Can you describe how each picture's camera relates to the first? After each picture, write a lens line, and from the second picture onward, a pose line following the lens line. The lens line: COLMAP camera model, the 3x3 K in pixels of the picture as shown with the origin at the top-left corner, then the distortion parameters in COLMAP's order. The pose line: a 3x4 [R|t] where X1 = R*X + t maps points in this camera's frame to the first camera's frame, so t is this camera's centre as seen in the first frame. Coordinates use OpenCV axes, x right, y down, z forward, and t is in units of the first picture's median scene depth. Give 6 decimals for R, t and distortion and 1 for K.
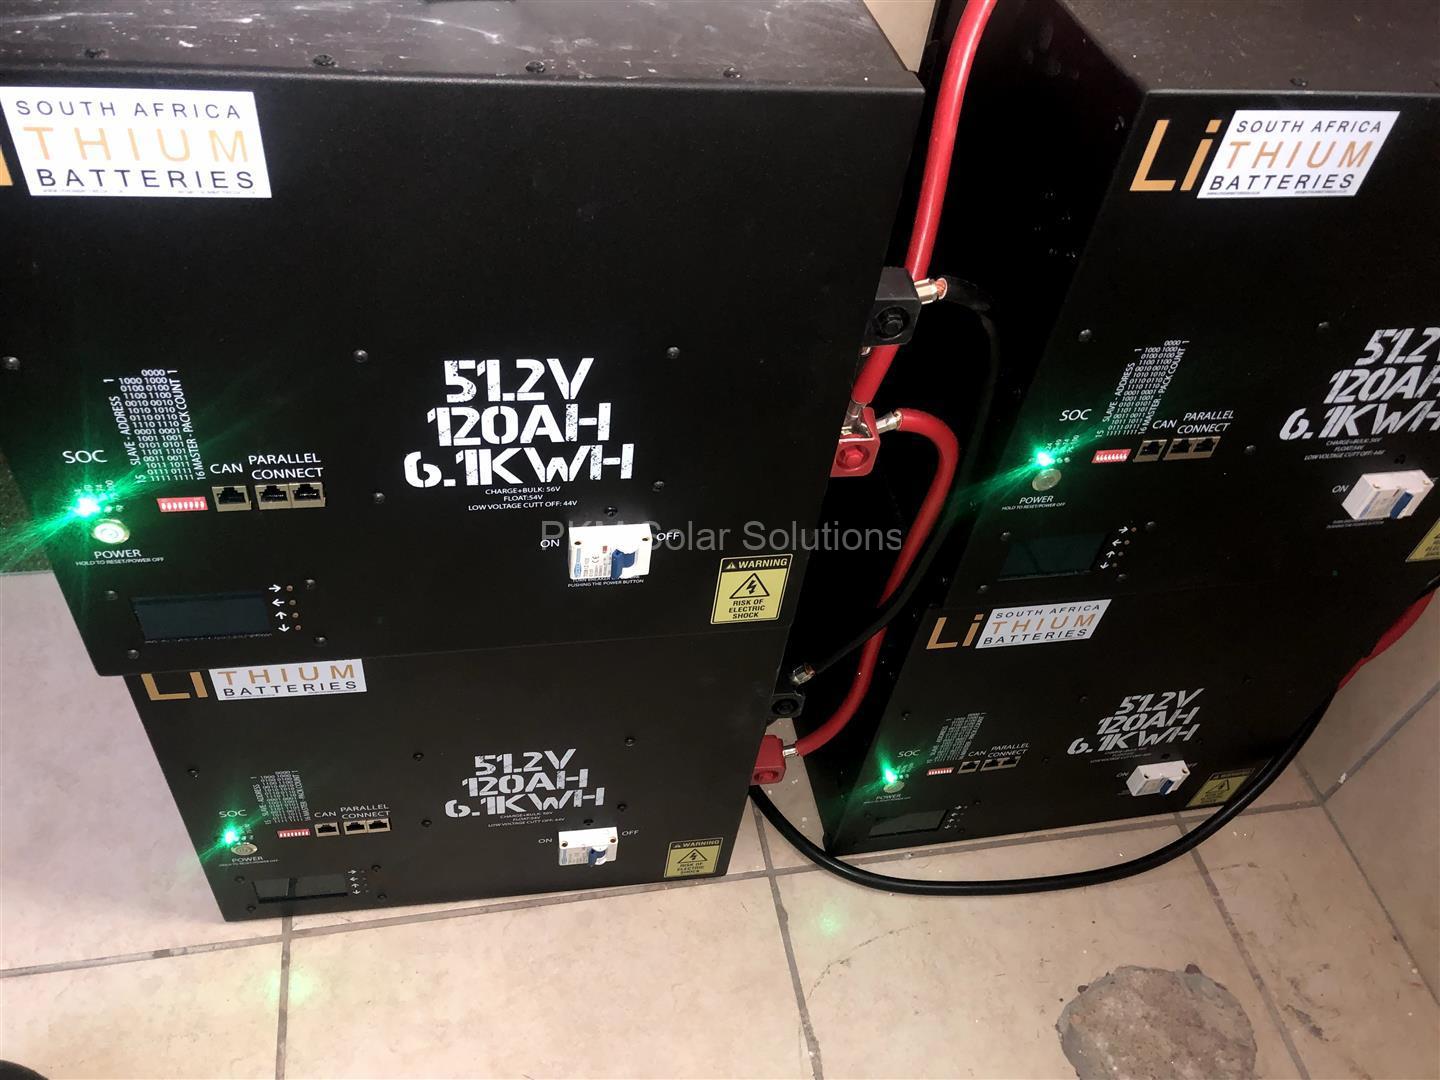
lens RADIAL K [[1174.1, 0, 720.0], [0, 1174.1, 540.0], [0, 0, 1]] dist [0.004672, 0.044919]
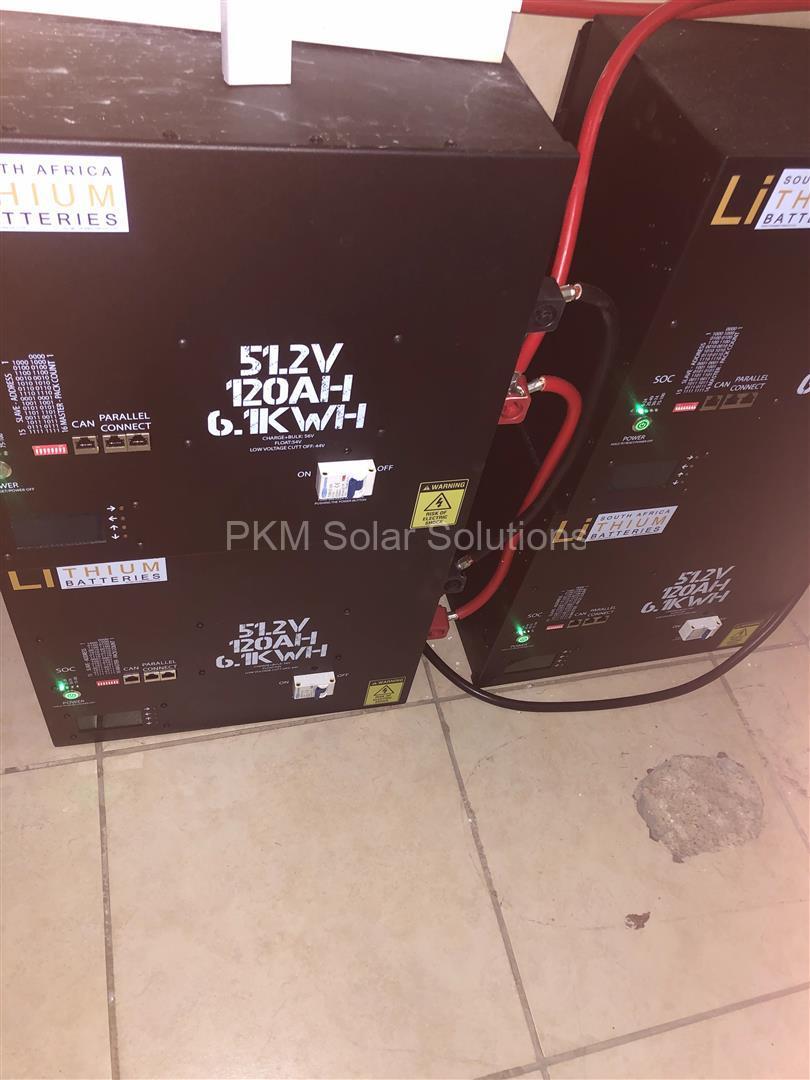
lens RADIAL K [[879.0, 0, 403.6], [0, 879.0, 533.7], [0, 0, 1]] dist [0.032119, -0.003013]
pose [[0.997527, -0.020689, 0.067174, -0.090104], [0.015628, 0.997060, 0.075015, -0.002565], [-0.068529, -0.073780, 0.994917, -0.073679]]
